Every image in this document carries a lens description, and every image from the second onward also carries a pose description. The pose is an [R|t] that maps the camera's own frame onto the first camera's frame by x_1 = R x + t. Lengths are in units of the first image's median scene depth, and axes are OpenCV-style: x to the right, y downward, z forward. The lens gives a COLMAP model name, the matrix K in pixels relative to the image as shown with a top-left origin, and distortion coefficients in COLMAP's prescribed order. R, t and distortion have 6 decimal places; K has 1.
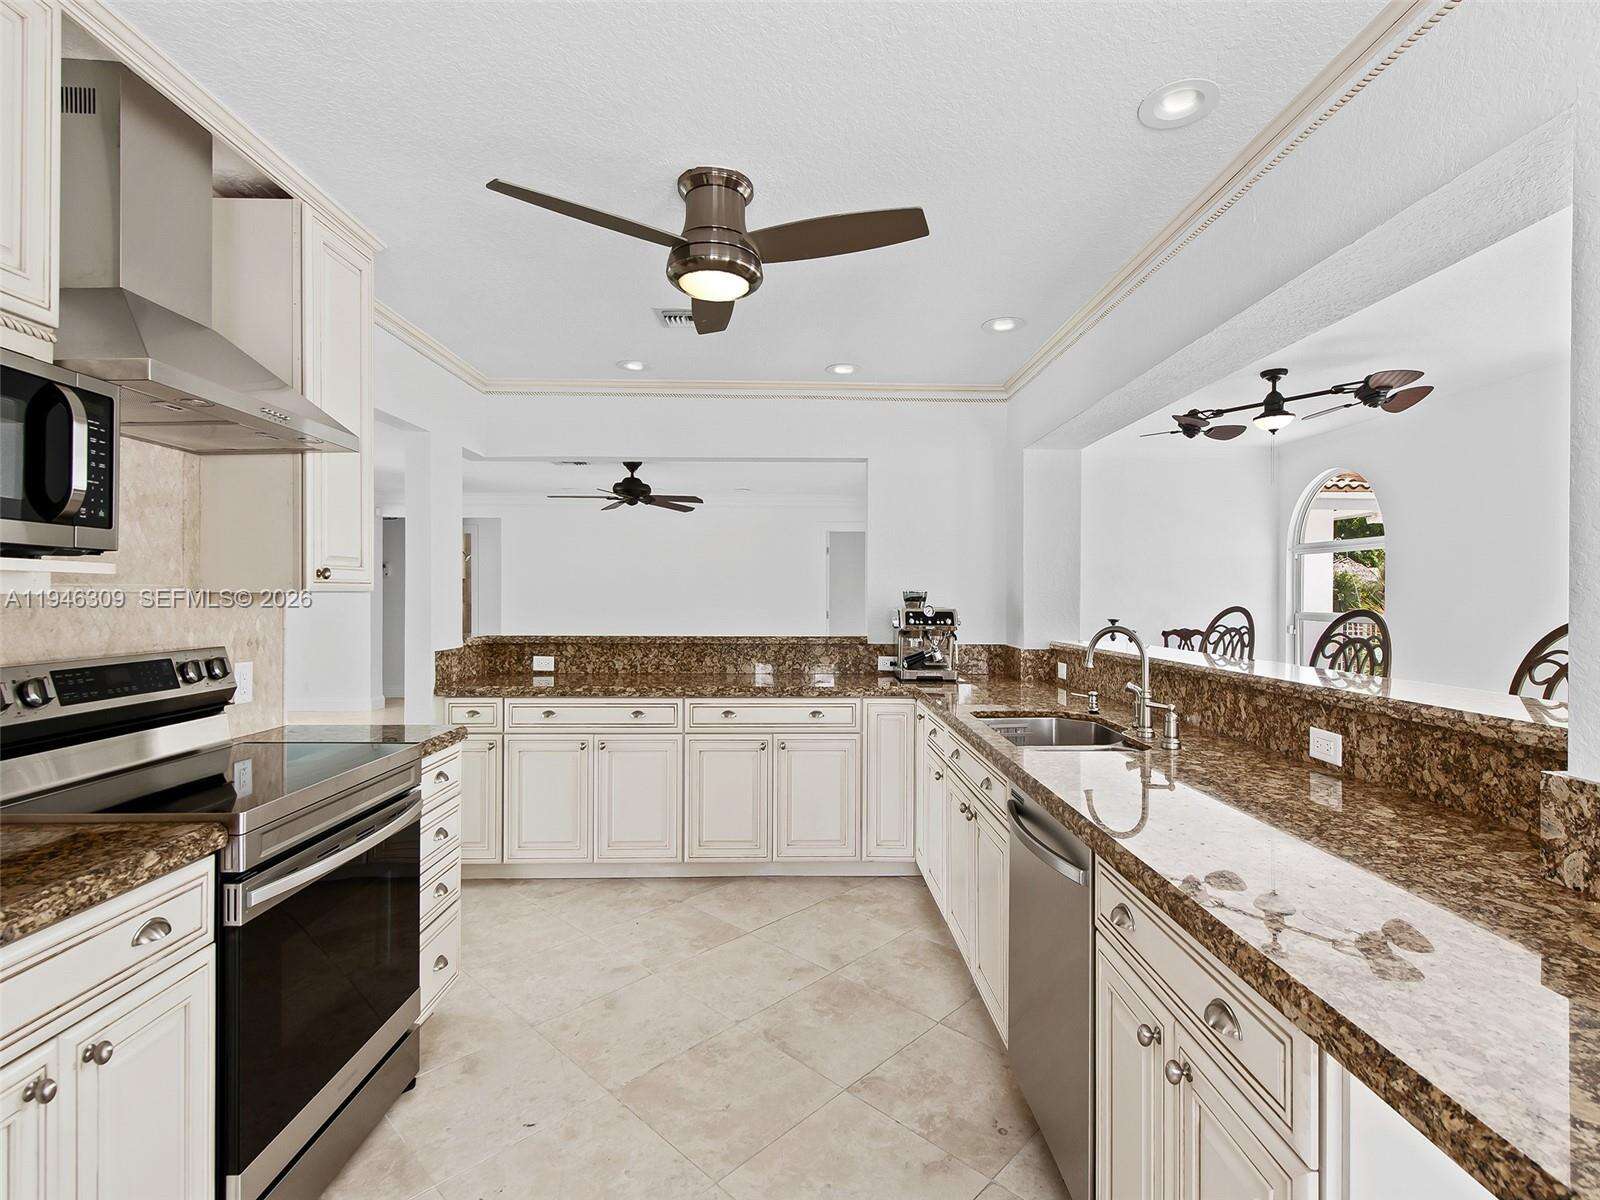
lens RADIAL K [[759.0, 0, 809.0], [0, 759.0, 596.1], [0, 0, 1]] dist [0.017313, -0.006304]
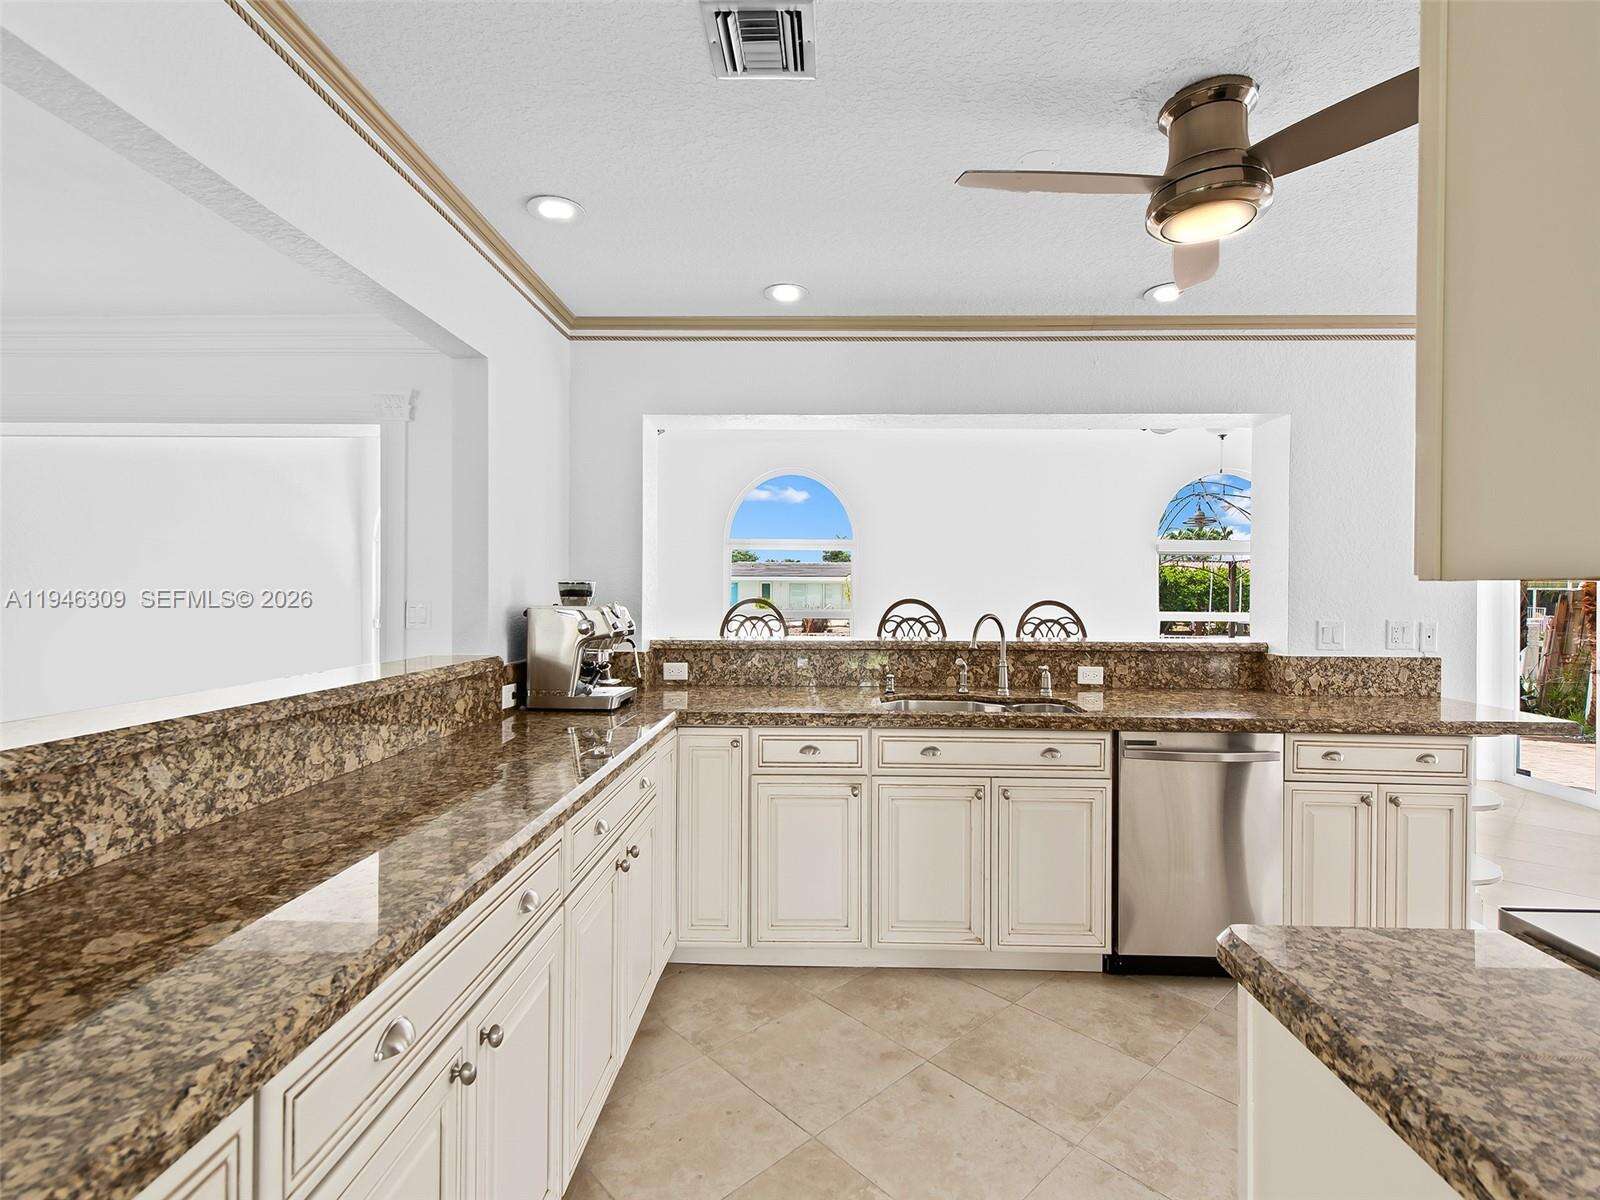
lens RADIAL K [[756.3, 0, 806.8], [0, 756.3, 598.1], [0, 0, 1]] dist [0.018076, -0.006512]
pose [[0.050845, -0.010825, 0.998648, -0.606520], [-0.003120, 0.999935, 0.010998, 0.000133], [-0.998702, -0.003675, 0.050808, 0.857953]]
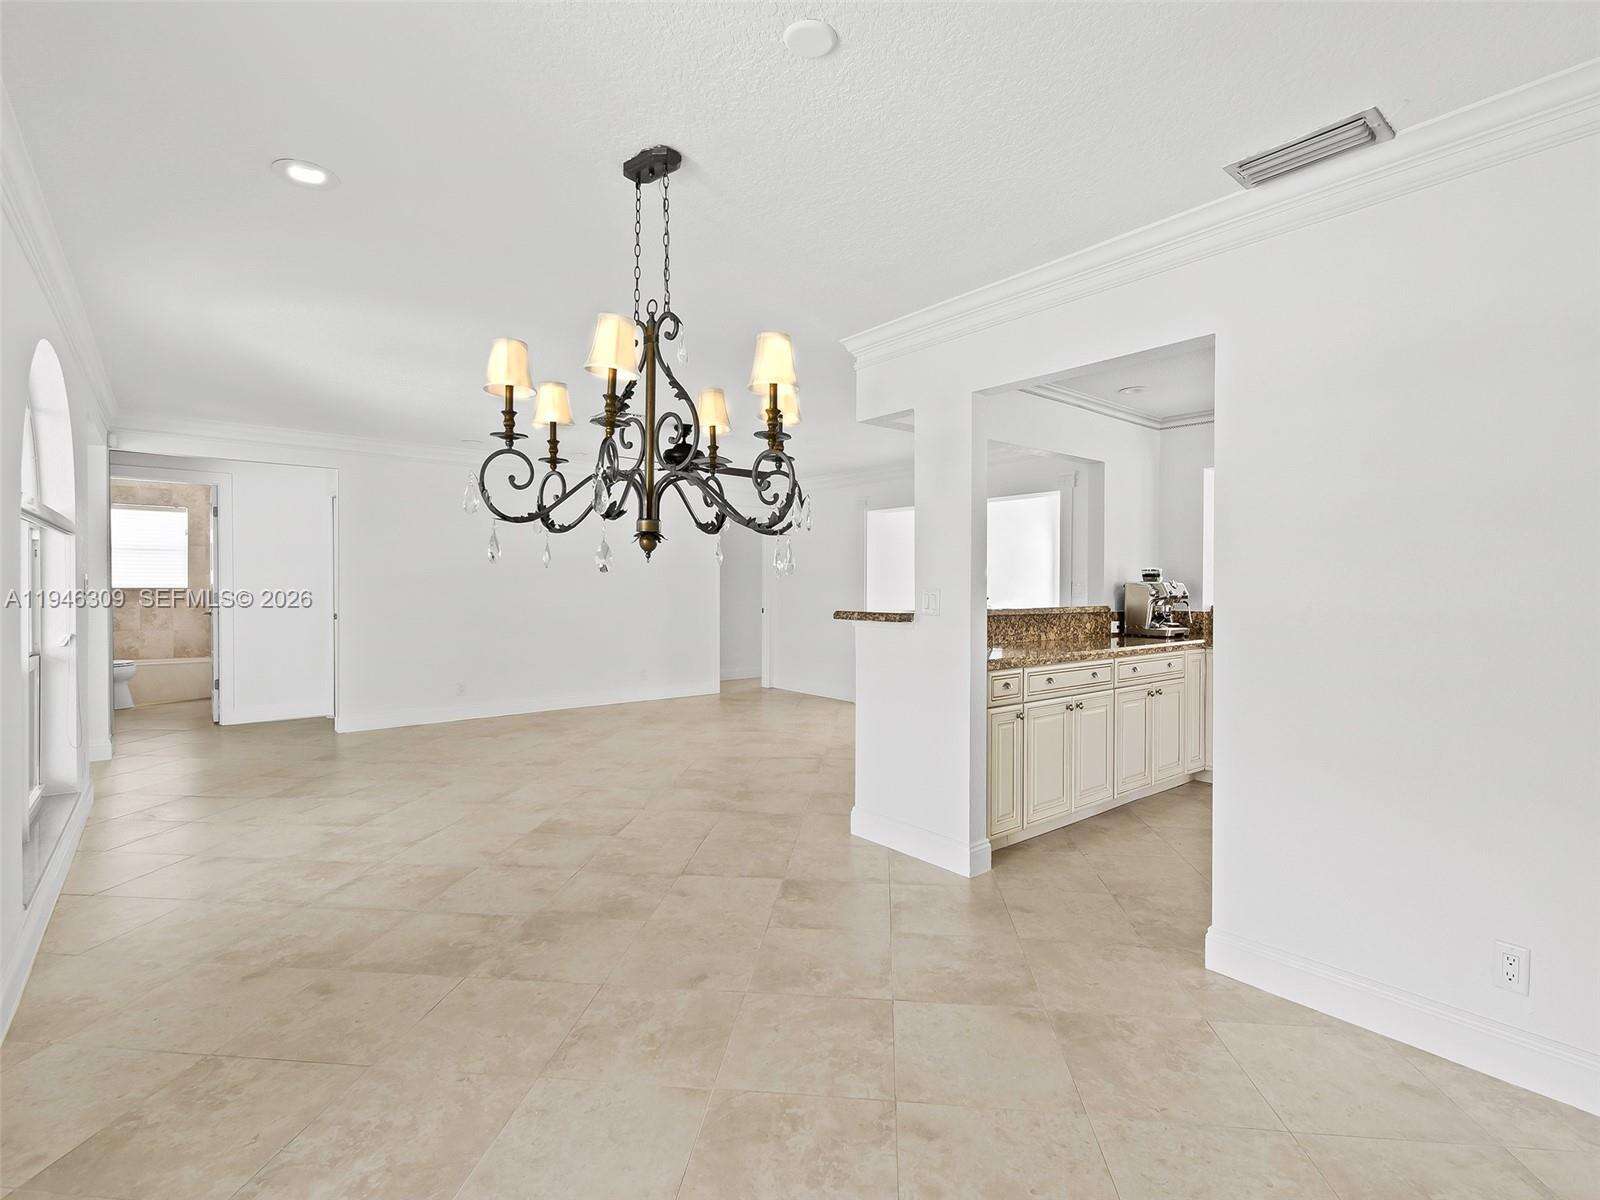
lens RADIAL K [[764.0, 0, 809.5], [0, 764.0, 591.1], [0, 0, 1]] dist [0.014497, -0.001946]
pose [[0.784428, -0.006841, 0.620182, -1.284942], [0.002228, 0.999964, 0.008212, 0.021197], [-0.620216, -0.005060, 0.784415, 0.378570]]
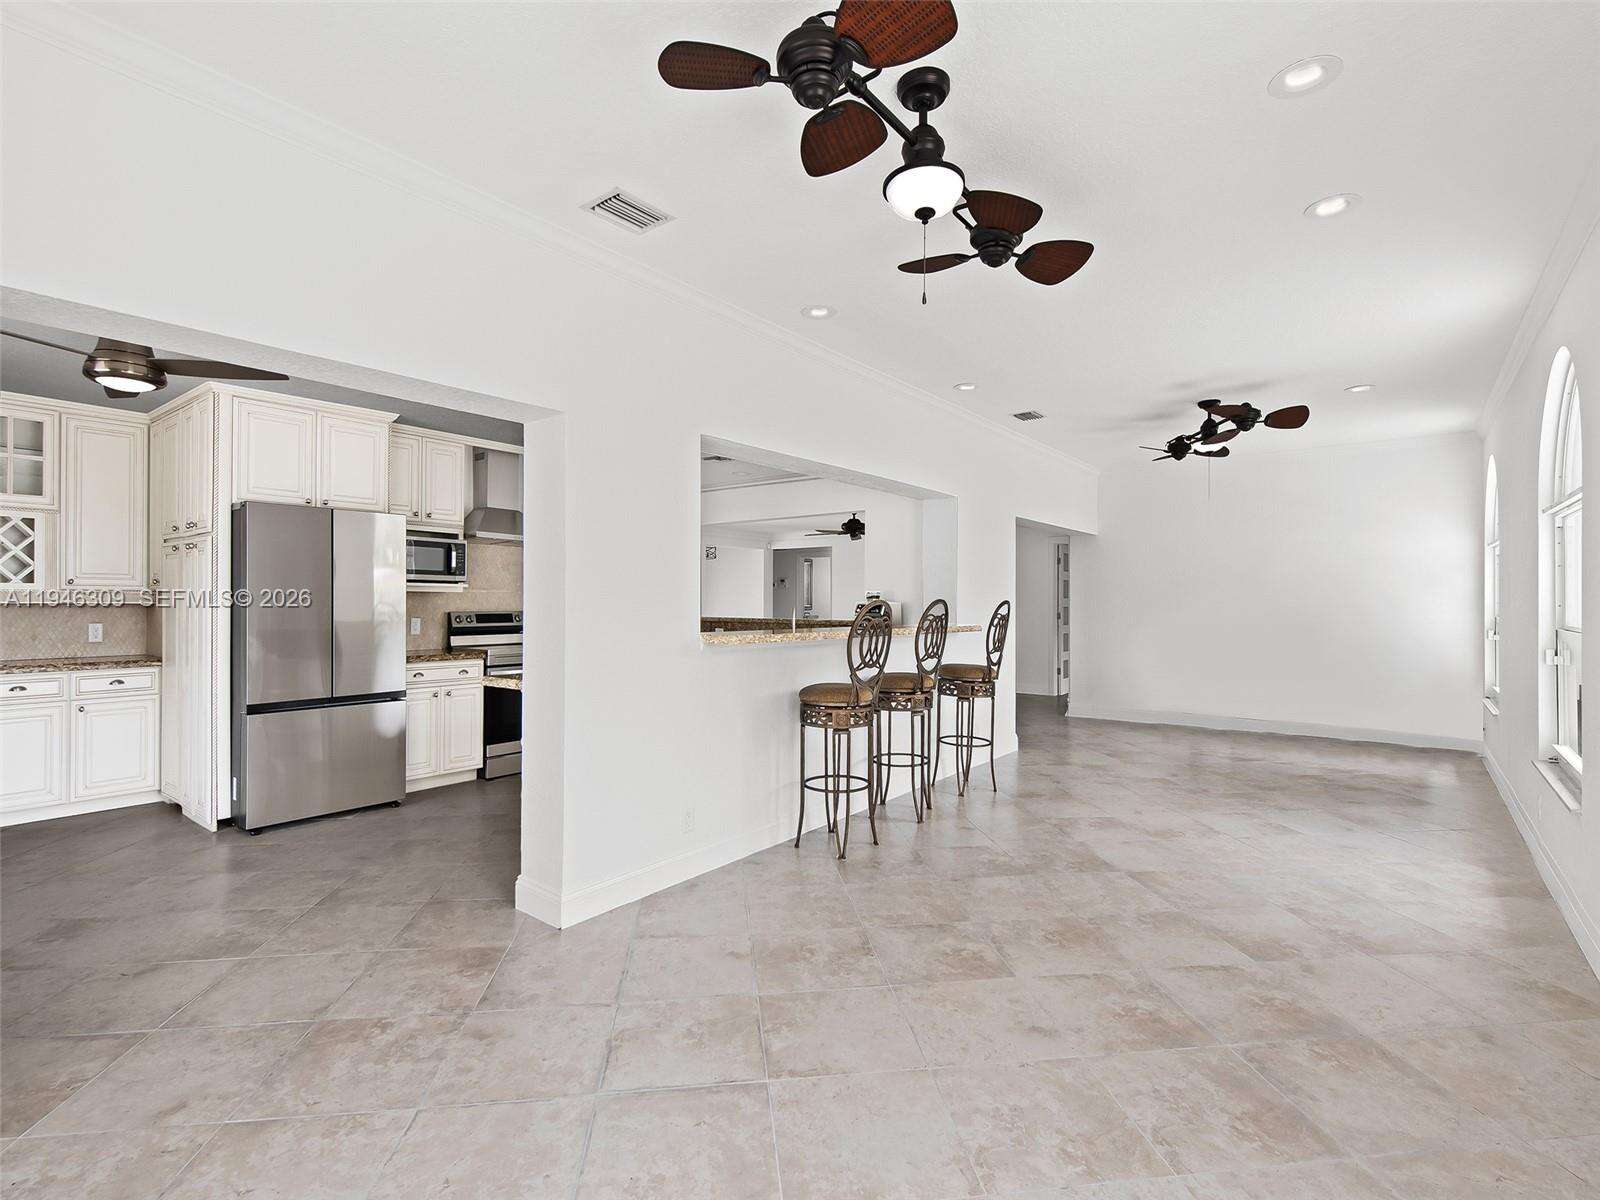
lens RADIAL K [[756.3, 0, 806.8], [0, 756.3, 598.1], [0, 0, 1]] dist [0.018076, -0.006512]
pose [[0.779925, -0.003565, -0.625863, 1.173936], [-0.003167, 0.999948, -0.009643, 0.025126], [0.625865, 0.009503, 0.779874, -0.388951]]
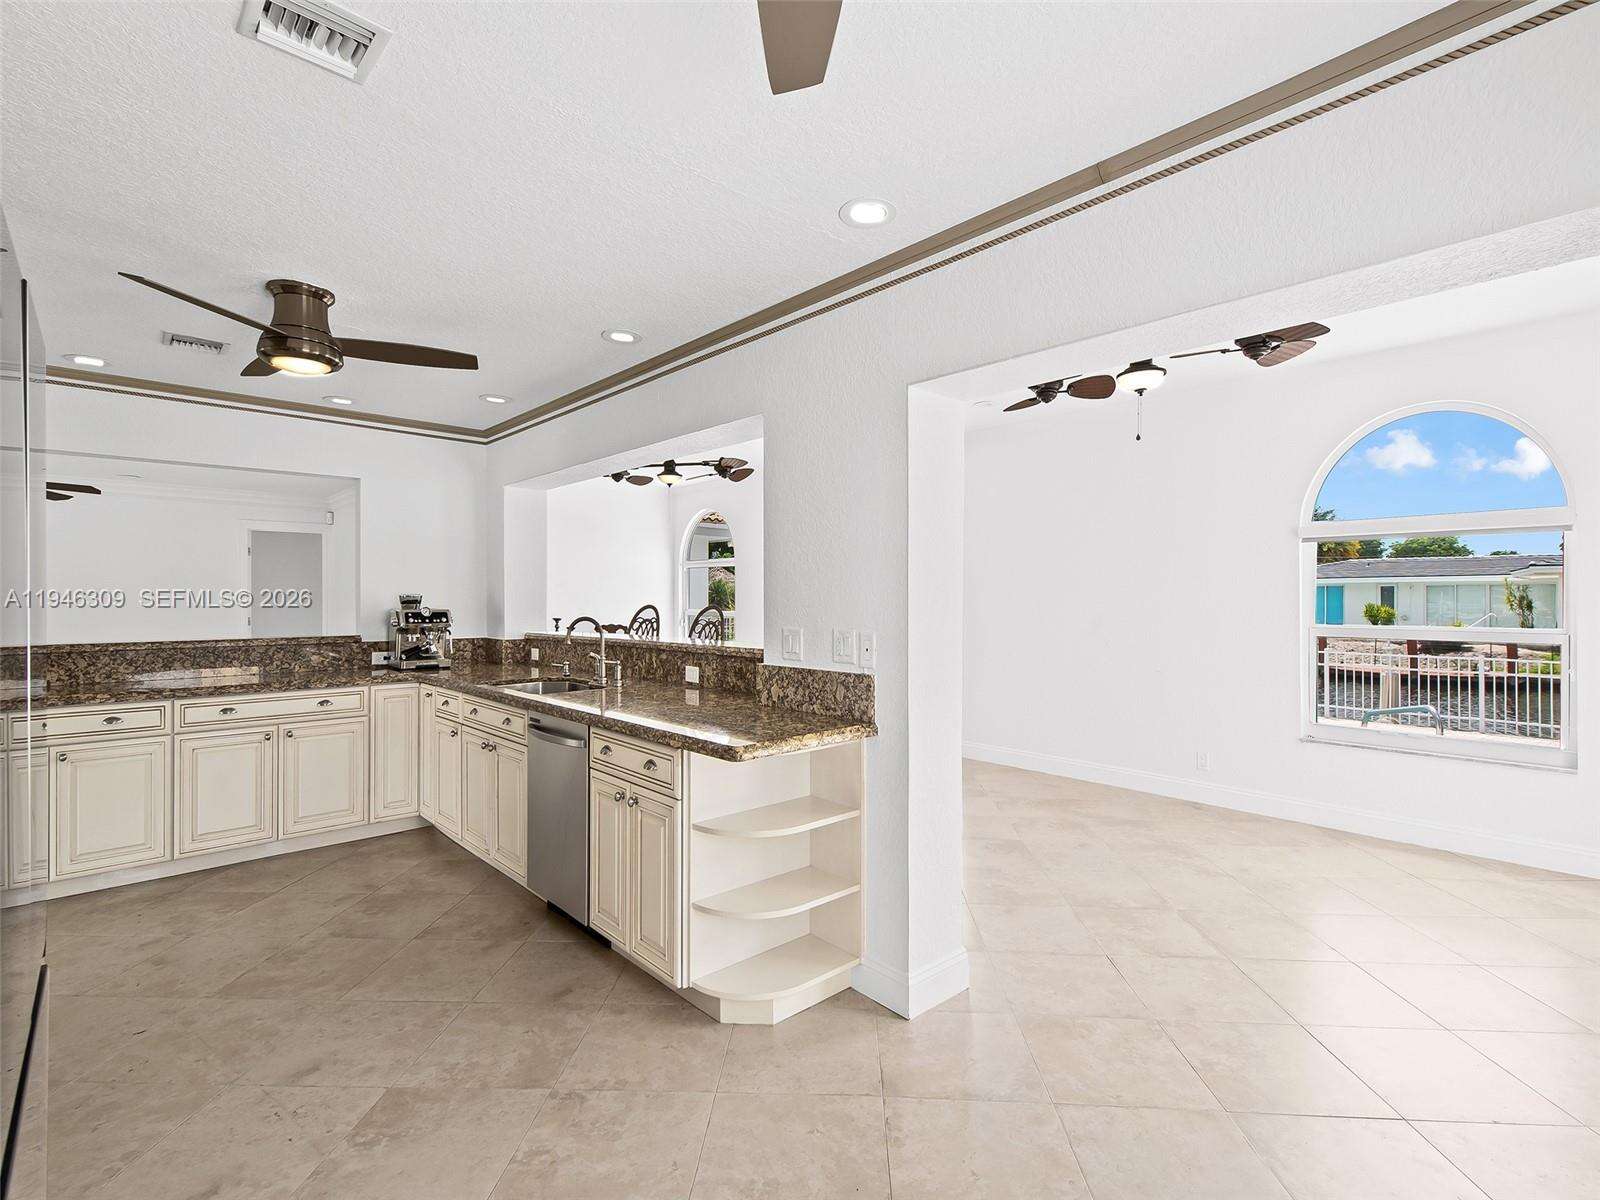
lens RADIAL K [[759.0, 0, 809.0], [0, 759.0, 596.1], [0, 0, 1]] dist [0.017313, -0.006304]
pose [[0.748675, -0.003323, 0.662929, -0.211412], [0.006391, 0.999977, -0.002206, 0.001399], [-0.662906, 0.005888, 0.748679, -0.356667]]
